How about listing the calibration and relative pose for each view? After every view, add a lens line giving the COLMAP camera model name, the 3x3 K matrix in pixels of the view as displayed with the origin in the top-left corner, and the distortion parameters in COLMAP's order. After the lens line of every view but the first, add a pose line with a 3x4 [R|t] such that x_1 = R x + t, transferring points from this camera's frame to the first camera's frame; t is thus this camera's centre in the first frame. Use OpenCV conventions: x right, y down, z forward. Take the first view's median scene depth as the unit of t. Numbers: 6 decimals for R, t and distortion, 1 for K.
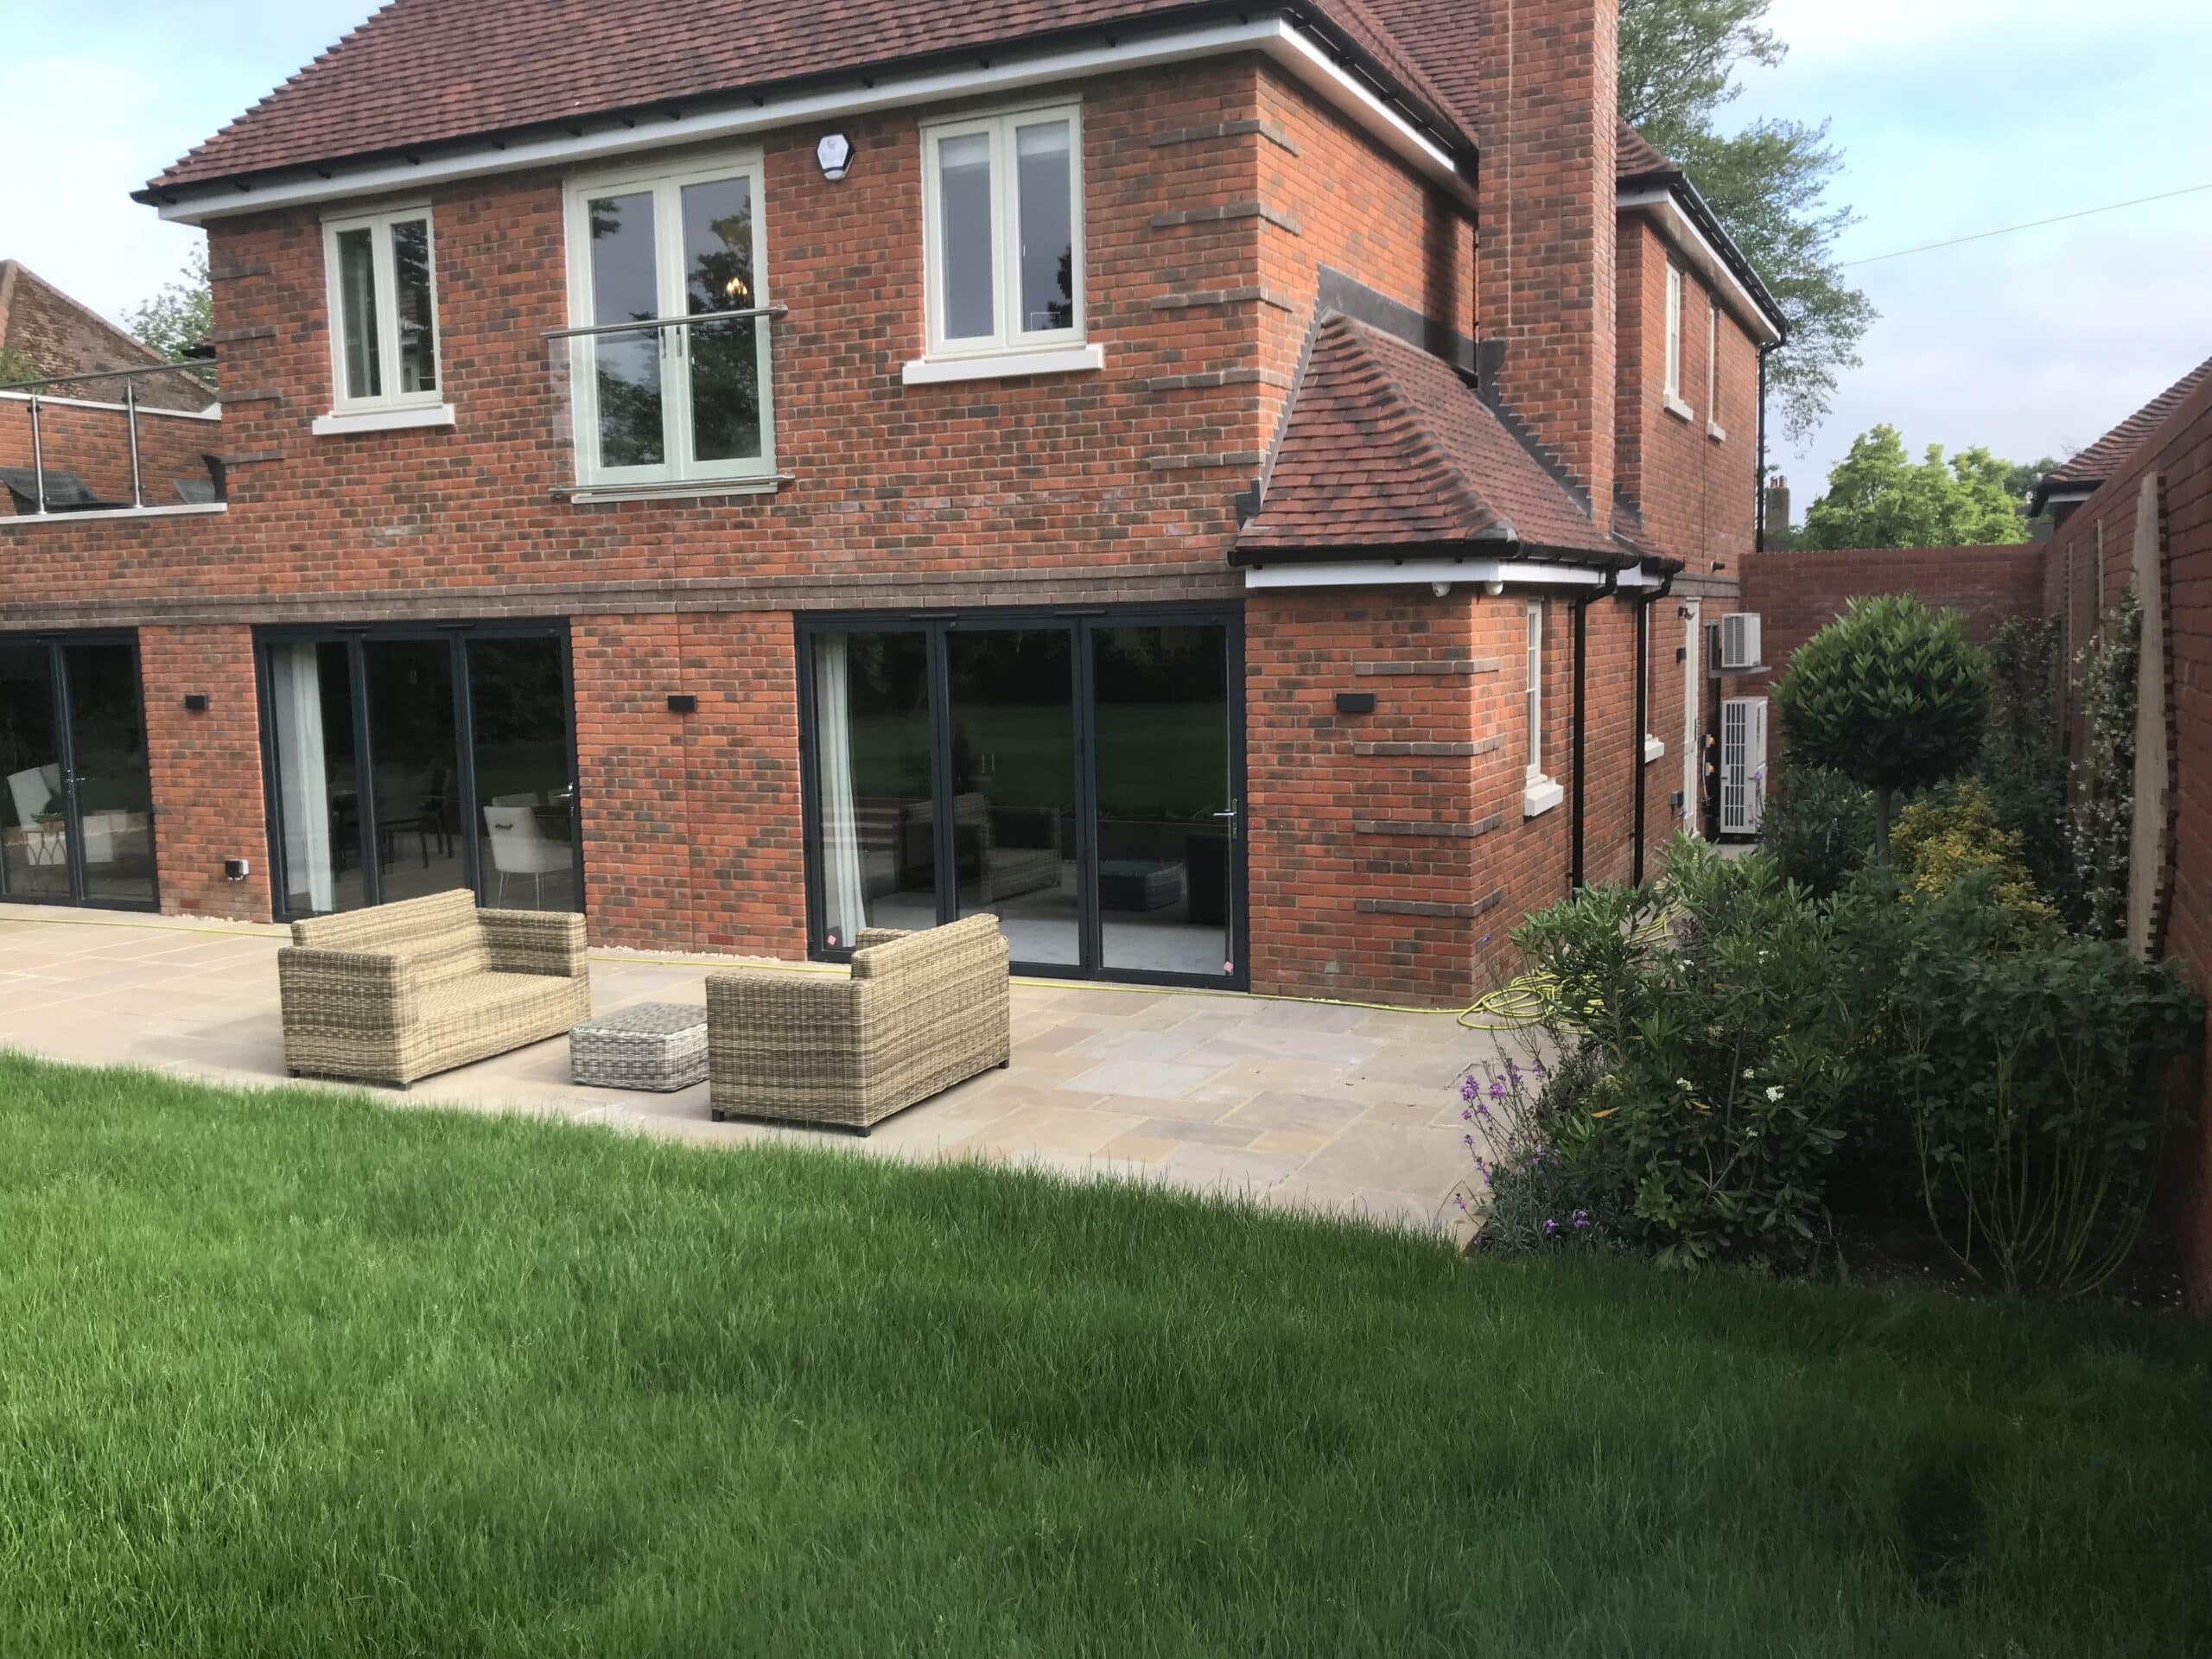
lens RADIAL K [[1865.5, 0, 1106.0], [0, 1865.5, 829.5], [0, 0, 1]] dist [0.007834, 0.077616]
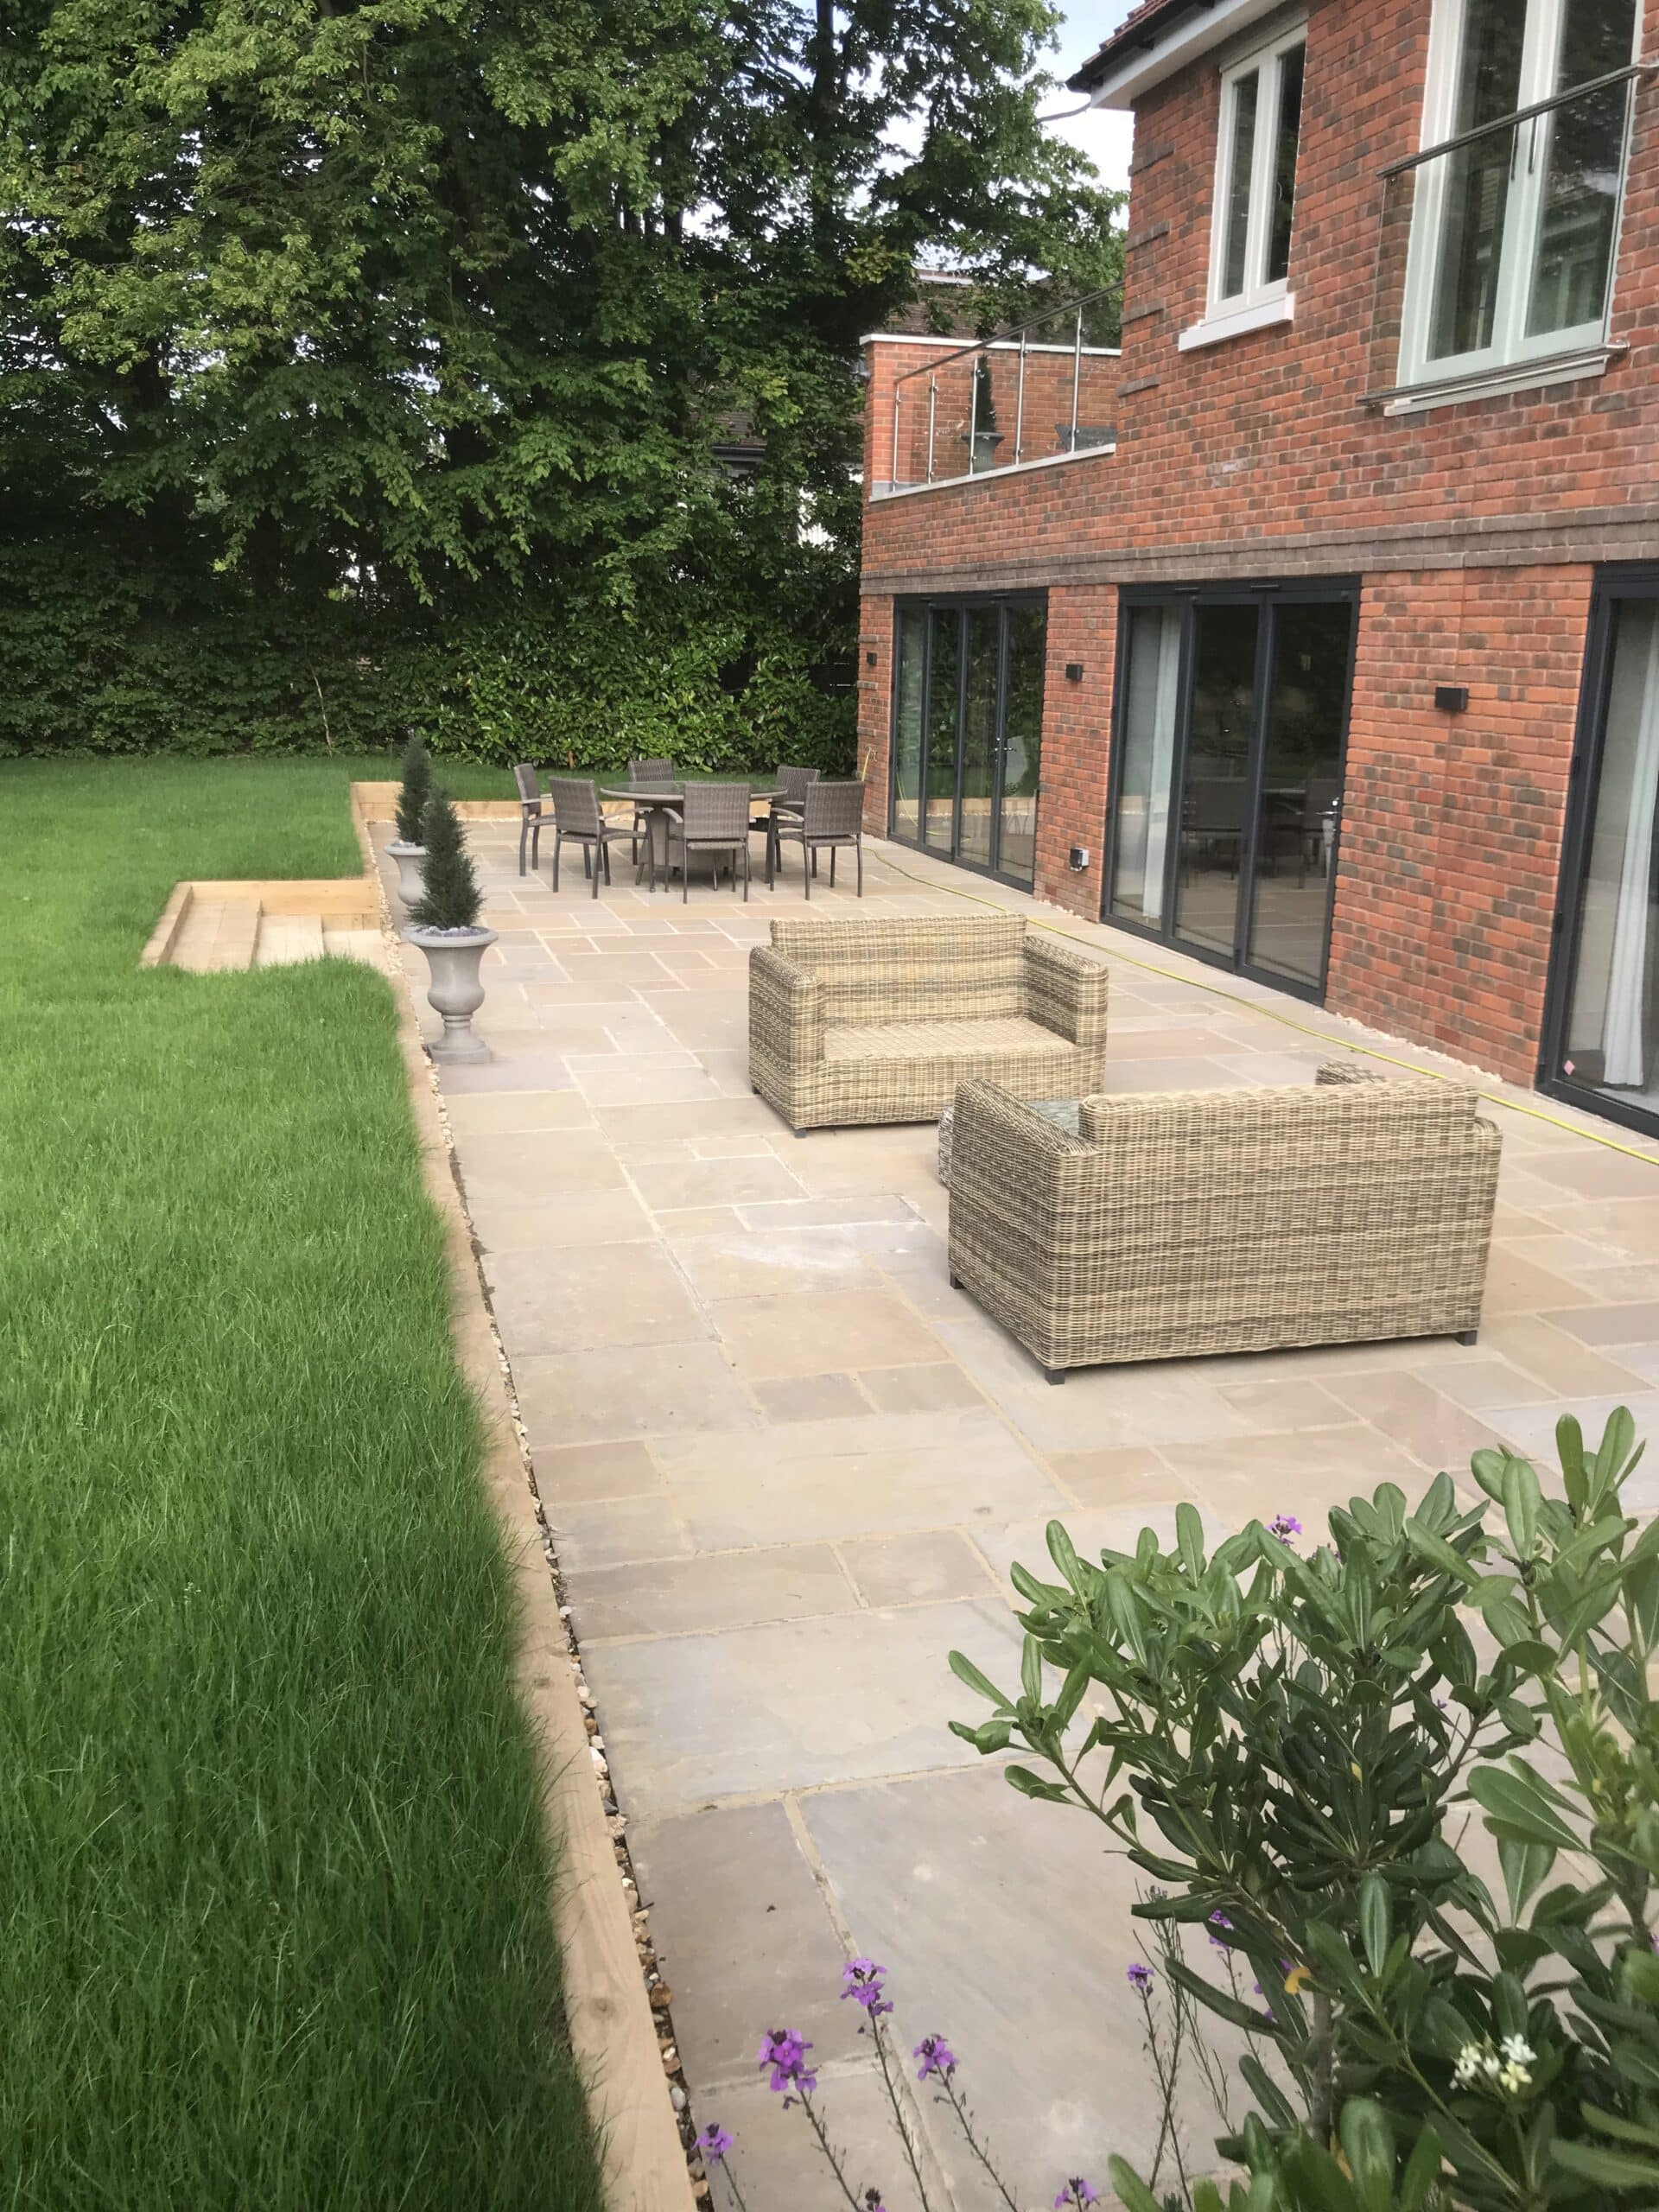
lens RADIAL K [[1865.5, 0, 828.2], [0, 1865.5, 1067.4], [0, 0, 1]] dist [0.007834, 0.077616]
pose [[0.651792, 0.207948, -0.729332, 0.166956], [-0.117475, 0.977751, 0.173792, -0.026086], [0.749244, -0.027598, 0.661719, 0.343070]]
